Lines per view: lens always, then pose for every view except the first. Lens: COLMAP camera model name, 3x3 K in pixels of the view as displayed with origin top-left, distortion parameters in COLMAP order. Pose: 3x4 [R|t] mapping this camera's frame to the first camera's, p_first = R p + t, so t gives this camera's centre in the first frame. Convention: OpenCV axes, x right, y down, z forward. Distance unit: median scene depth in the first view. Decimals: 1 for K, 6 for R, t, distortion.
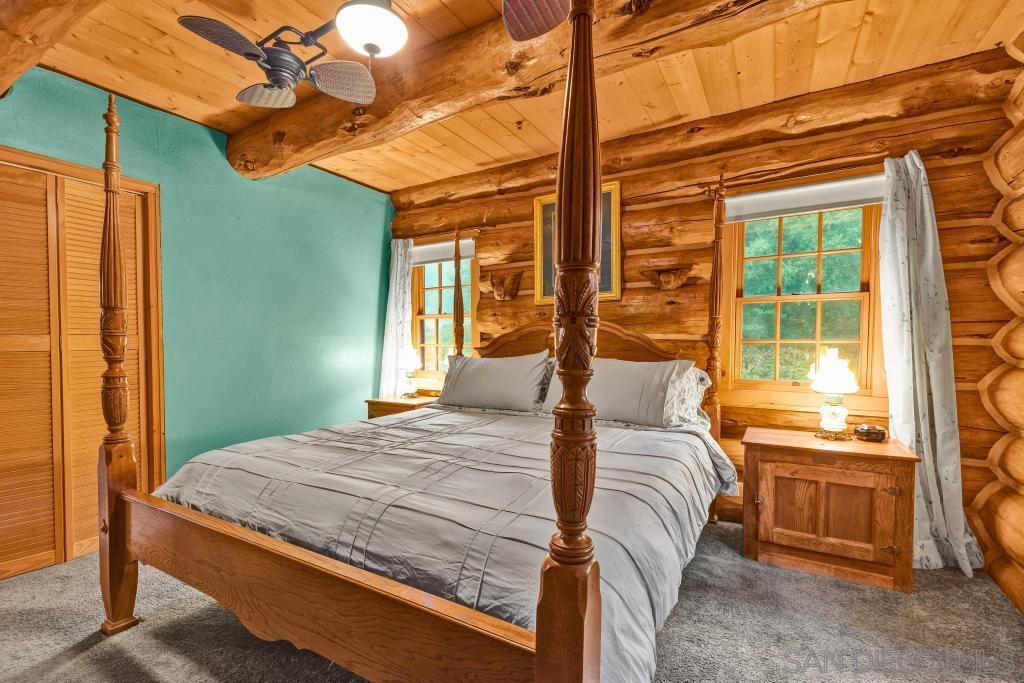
lens RADIAL K [[438.3, 0, 514.4], [0, 438.3, 351.4], [0, 0, 1]] dist [-0.002094, -0.000344]
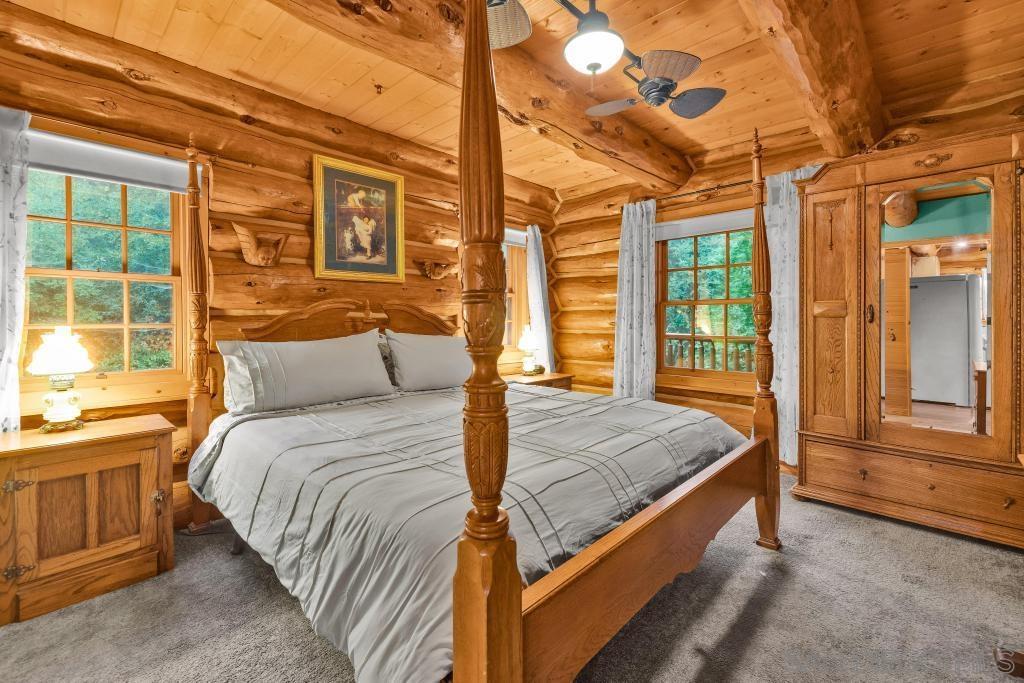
lens RADIAL K [[438.3, 0, 499.0], [0, 438.3, 317.0], [0, 0, 1]] dist [-0.002094, -0.000344]
pose [[0.252569, 0.012587, 0.967497, -0.656991], [0.026445, 0.999452, -0.019907, -0.003804], [-0.967217, 0.030614, 0.252098, 0.423584]]
